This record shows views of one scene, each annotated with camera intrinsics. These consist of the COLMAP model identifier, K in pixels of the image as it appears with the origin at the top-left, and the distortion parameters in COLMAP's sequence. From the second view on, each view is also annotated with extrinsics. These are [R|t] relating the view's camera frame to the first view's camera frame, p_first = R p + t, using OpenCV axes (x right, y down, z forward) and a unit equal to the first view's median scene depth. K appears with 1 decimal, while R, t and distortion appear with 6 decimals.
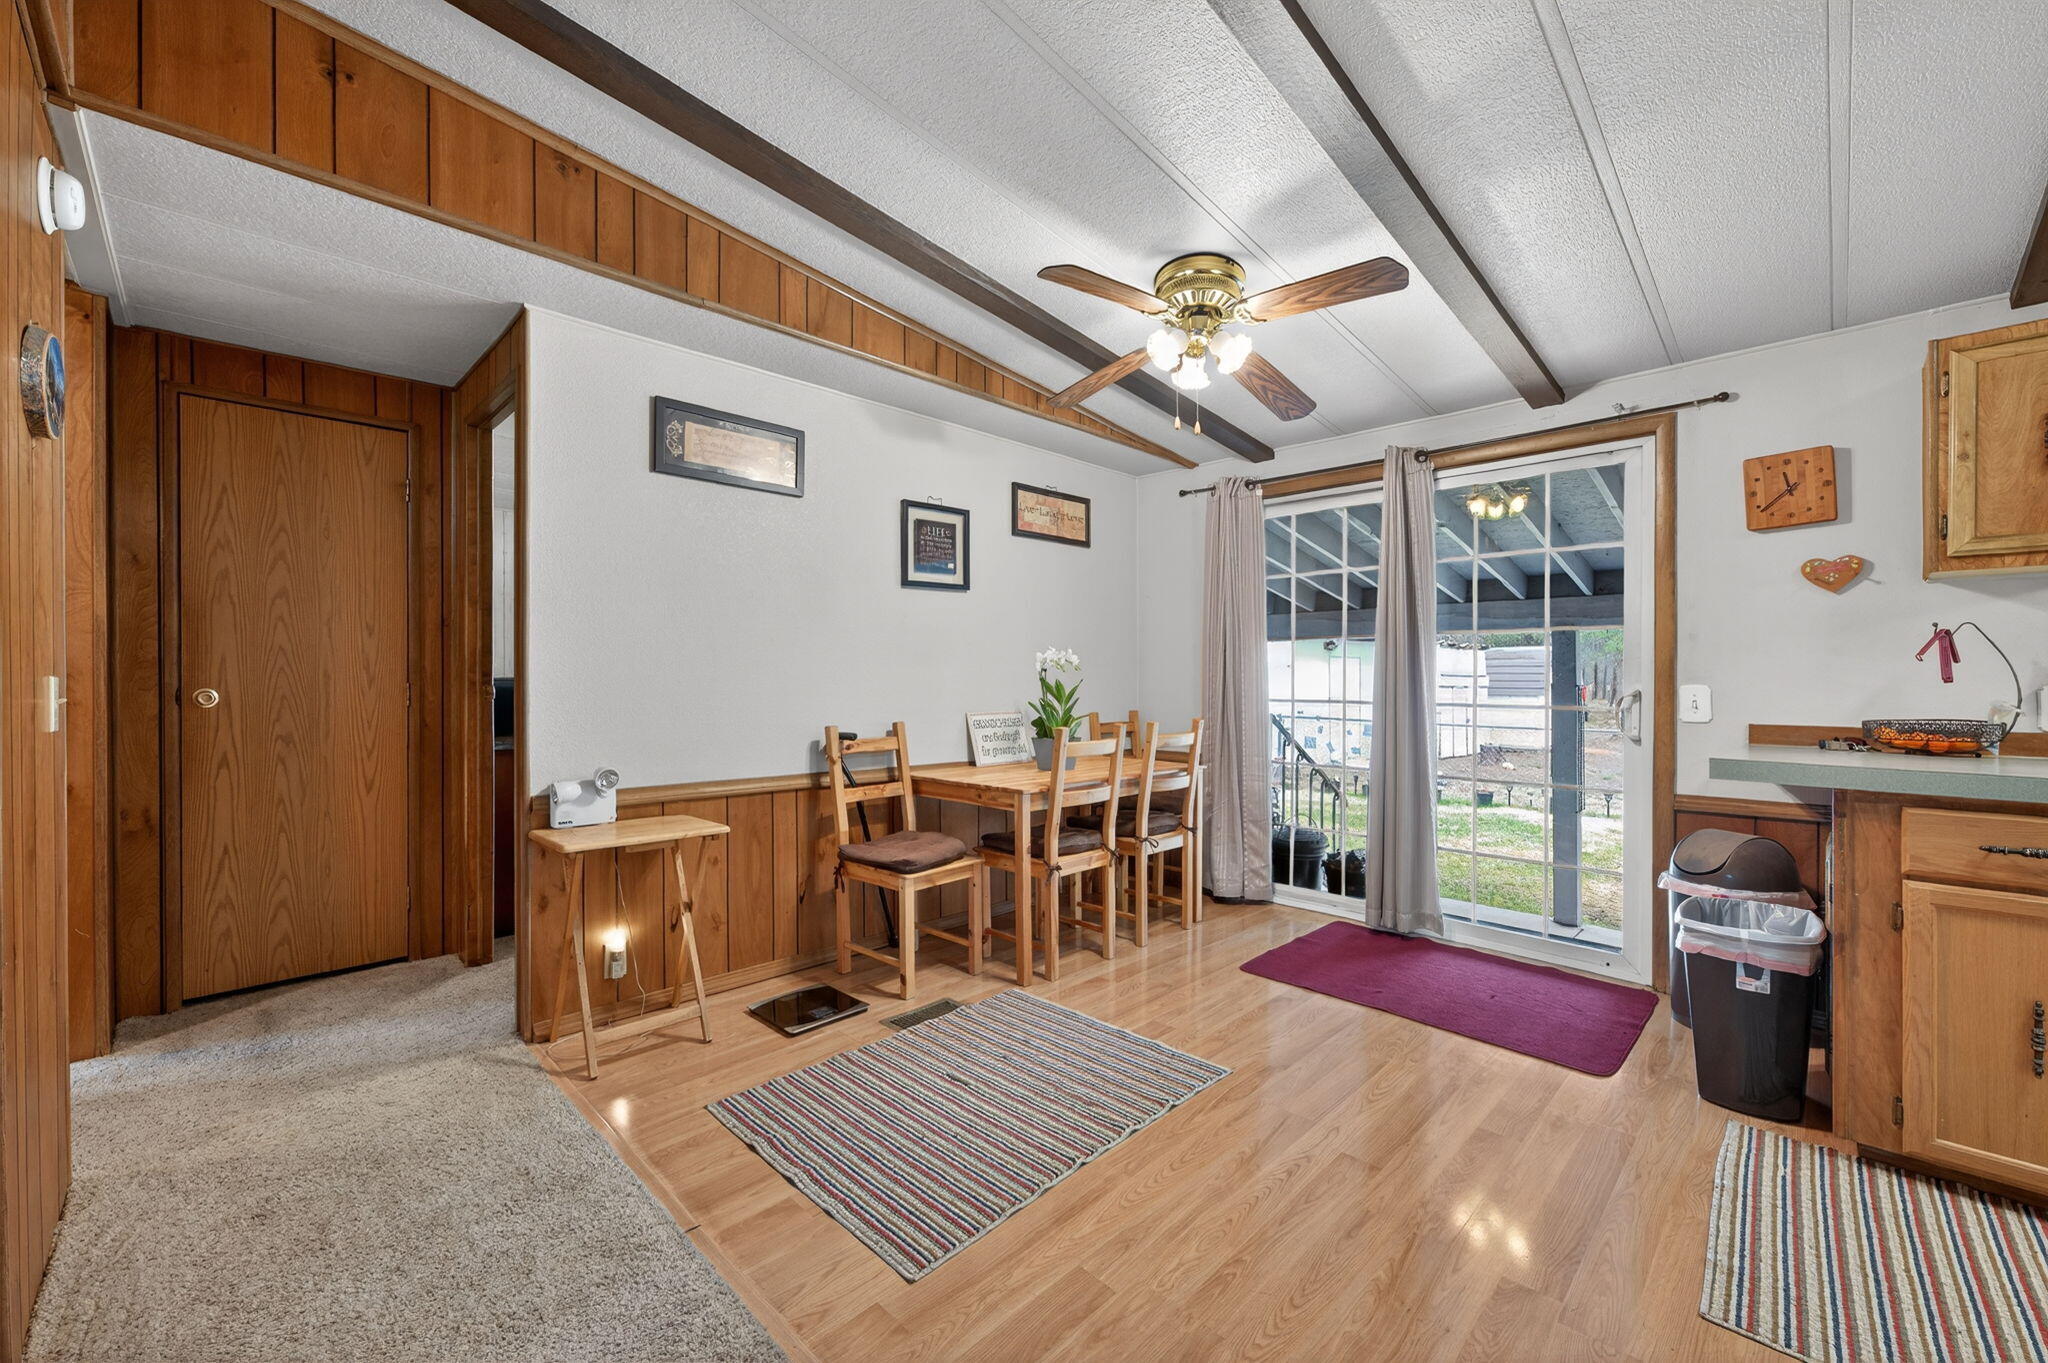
lens RADIAL K [[821.4, 0, 1020.8], [0, 821.4, 676.6], [0, 0, 1]] dist [-0.000409, 0.000162]
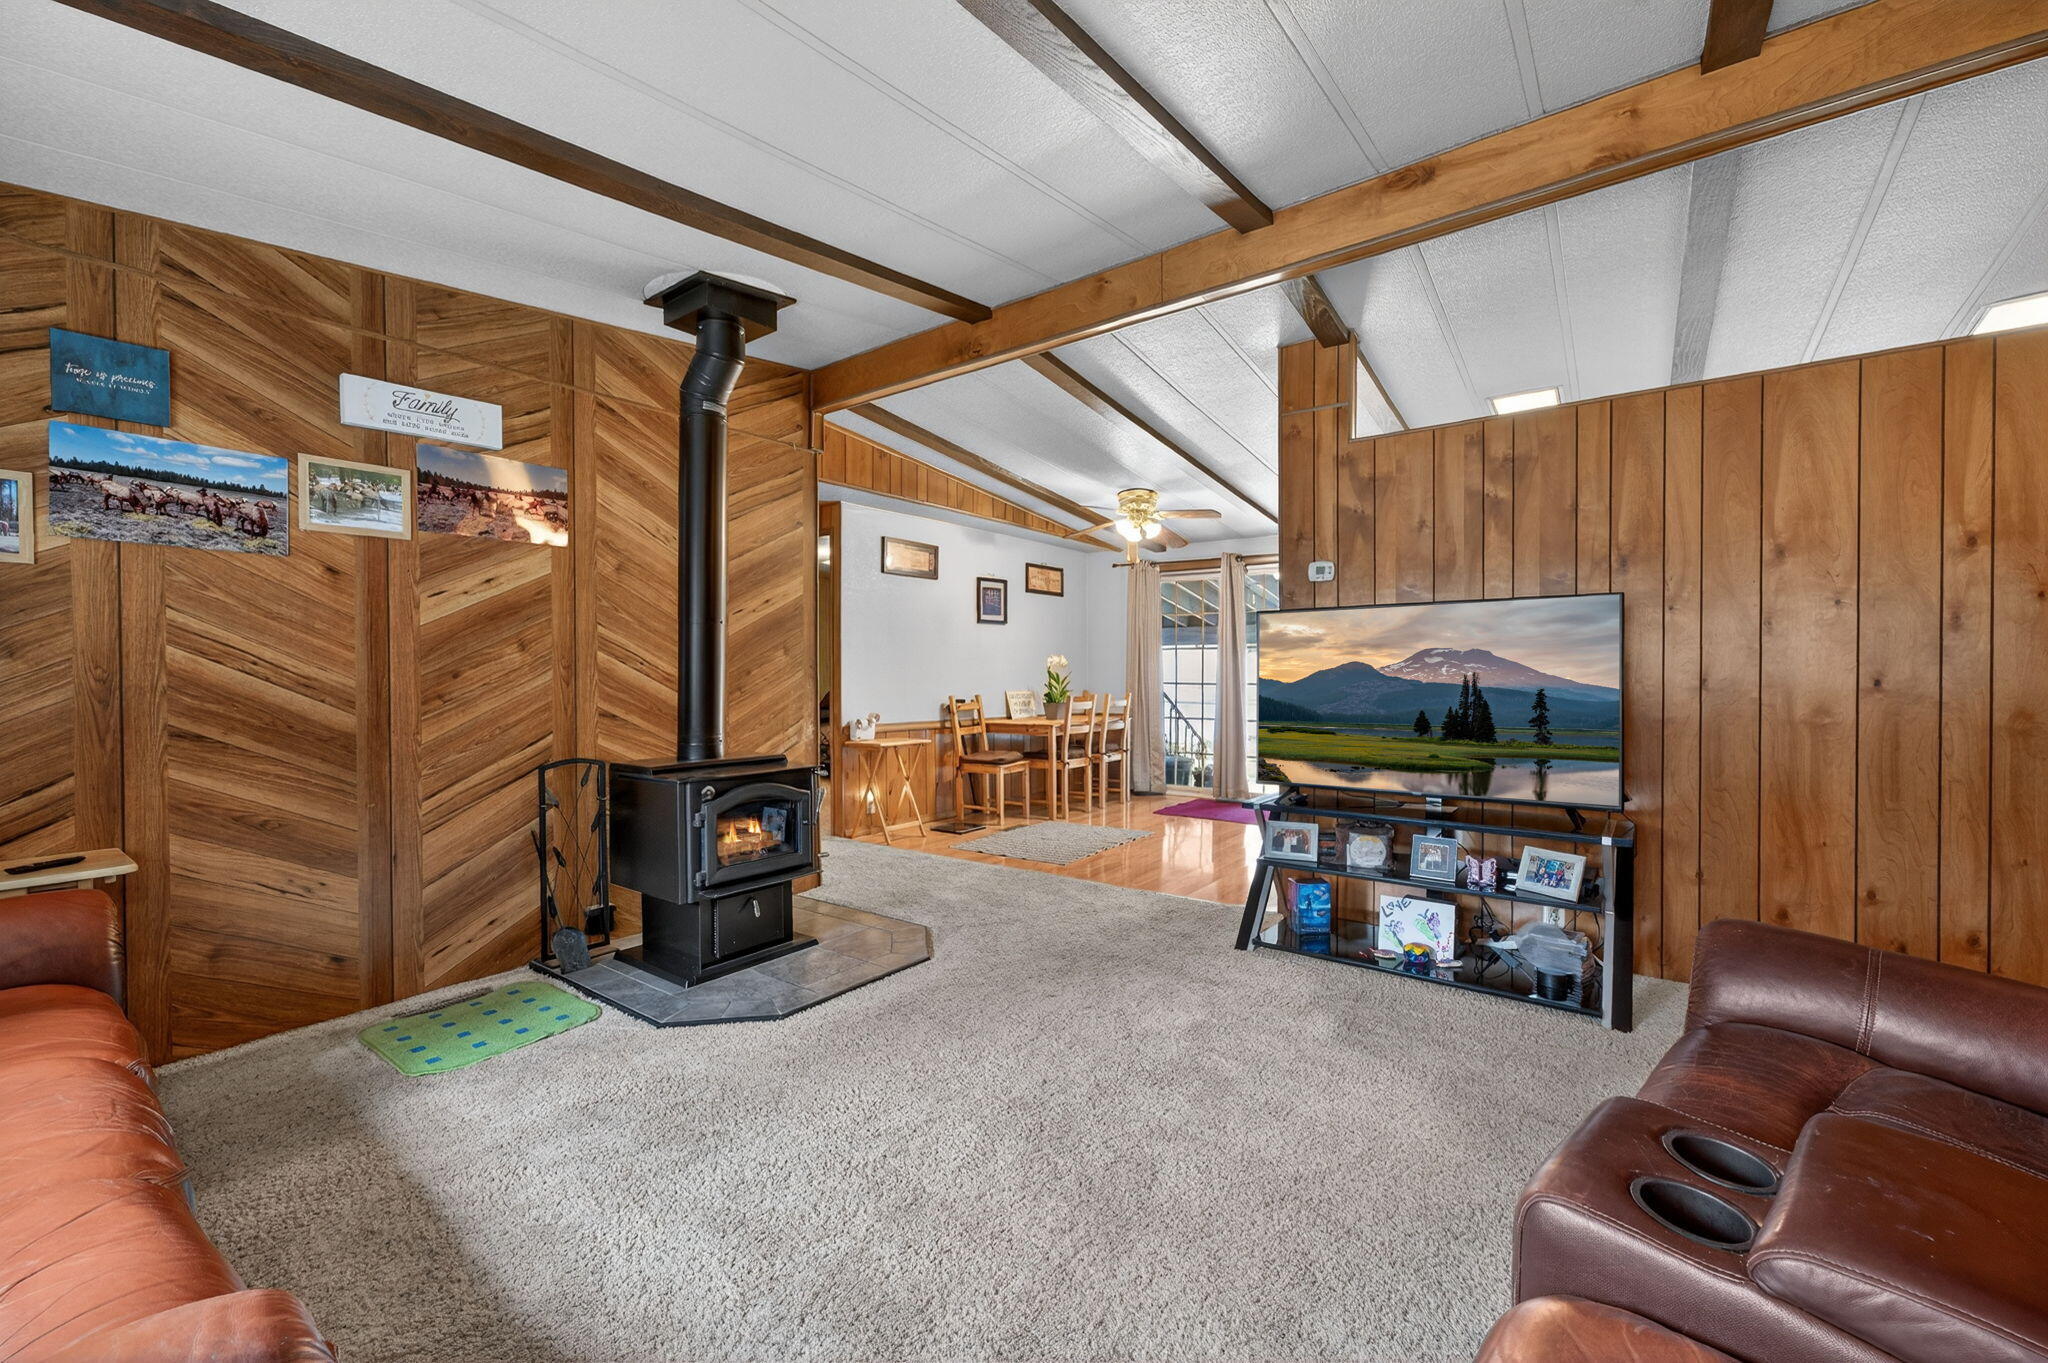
lens RADIAL K [[821.4, 0, 1020.8], [0, 821.4, 676.6], [0, 0, 1]] dist [-0.000409, 0.000162]
pose [[0.989098, -0.006143, 0.147133, -0.359736], [0.005485, 0.999973, 0.004880, 0.004821], [-0.147159, -0.004020, 0.989105, -0.974300]]
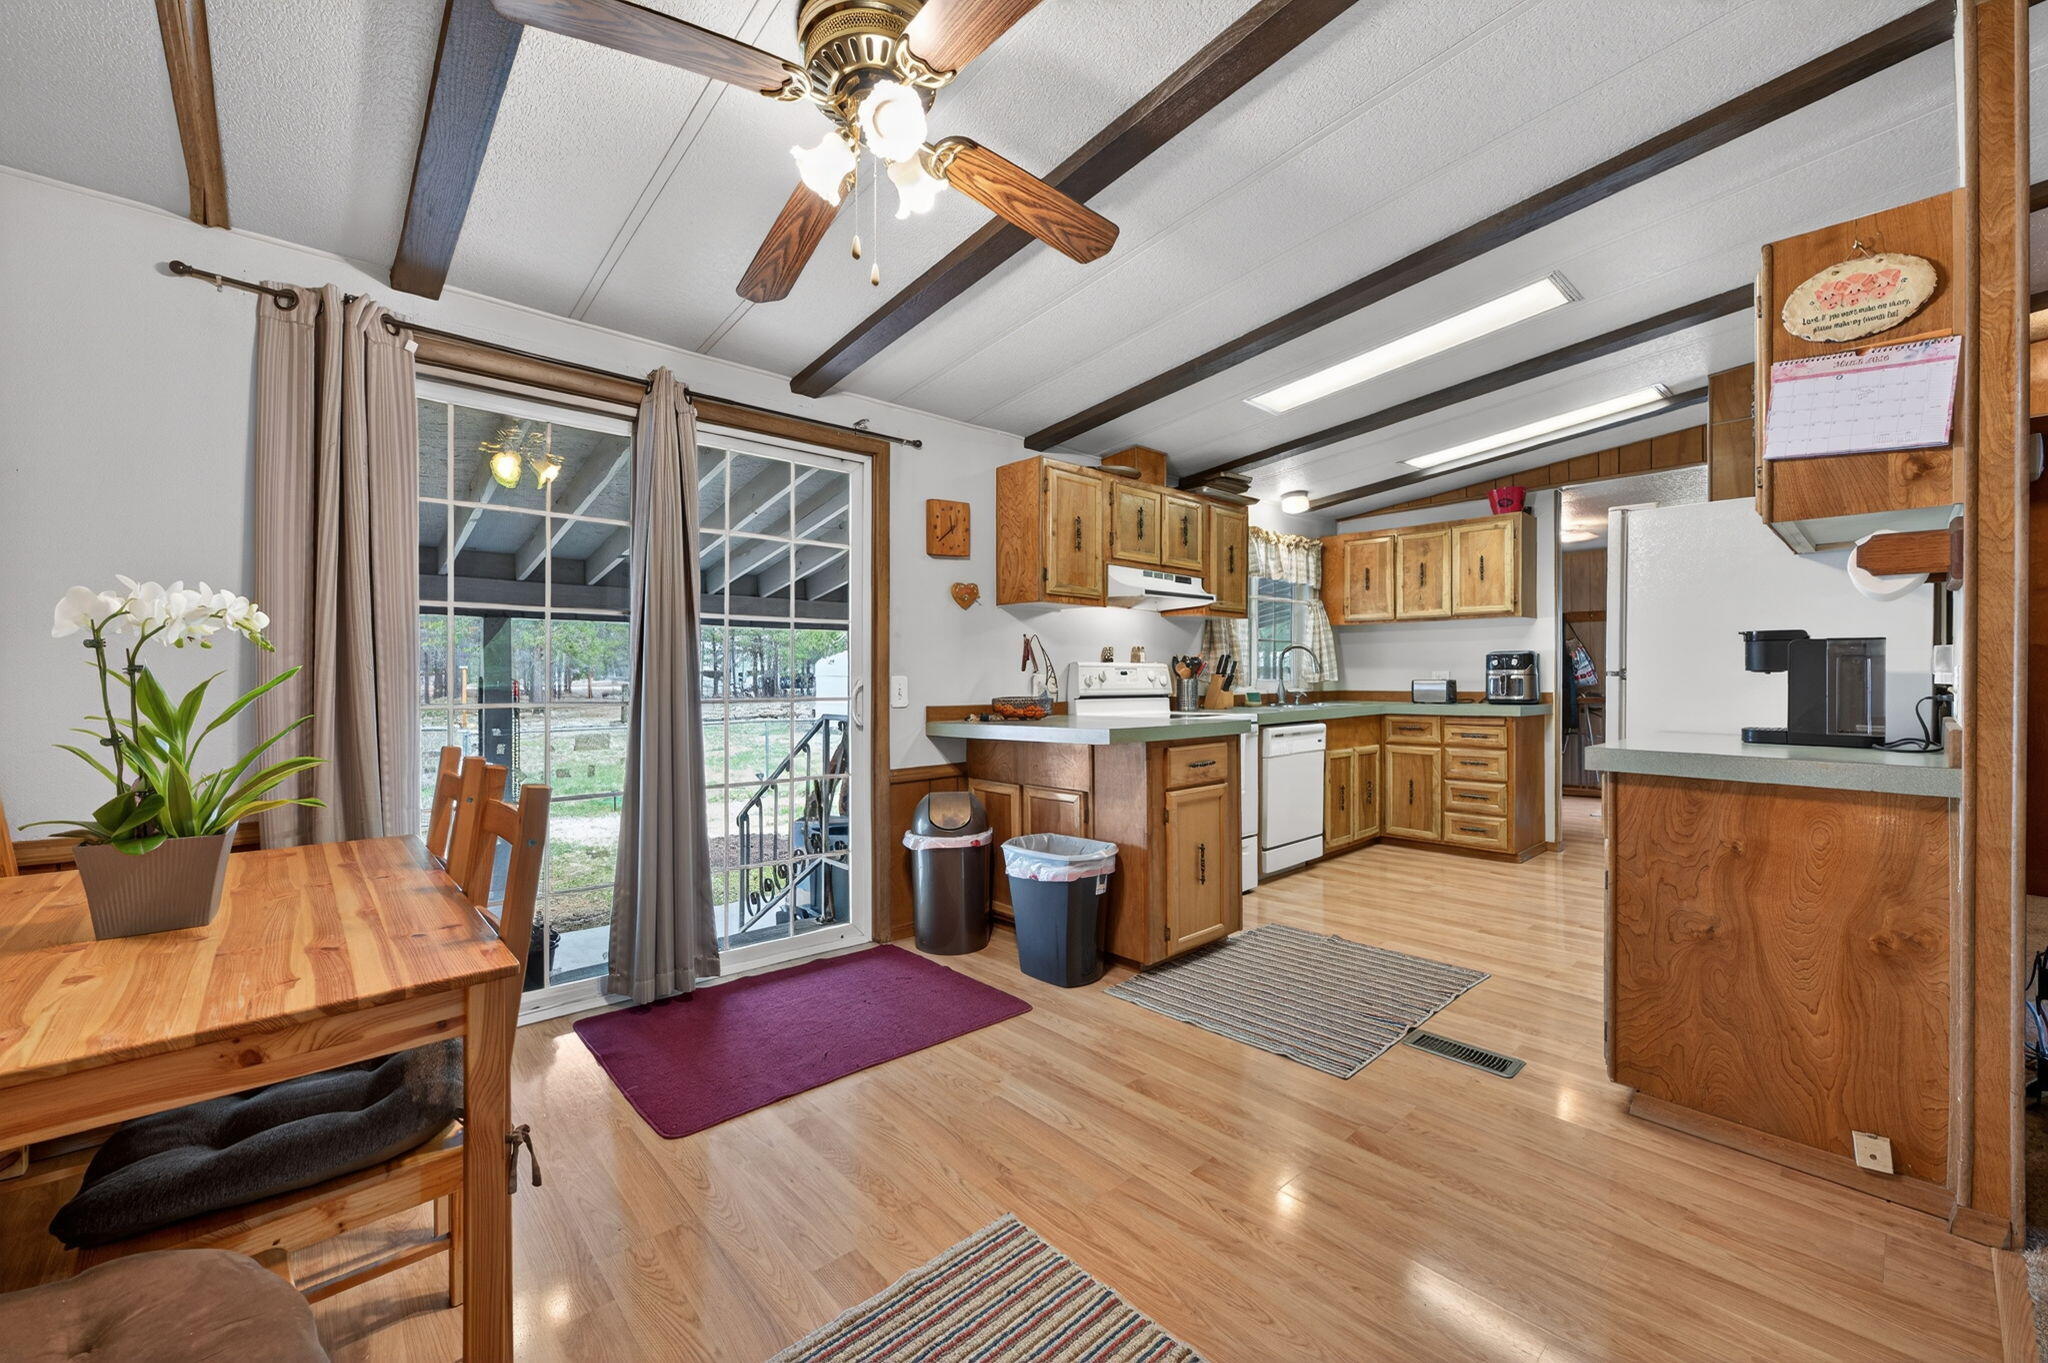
lens RADIAL K [[821.4, 0, 1020.8], [0, 821.4, 676.6], [0, 0, 1]] dist [-0.000409, 0.000162]
pose [[0.048970, -0.006485, 0.998779, -0.339705], [0.001820, 0.999978, 0.006404, 0.002991], [-0.998799, 0.001505, 0.048980, 0.704997]]
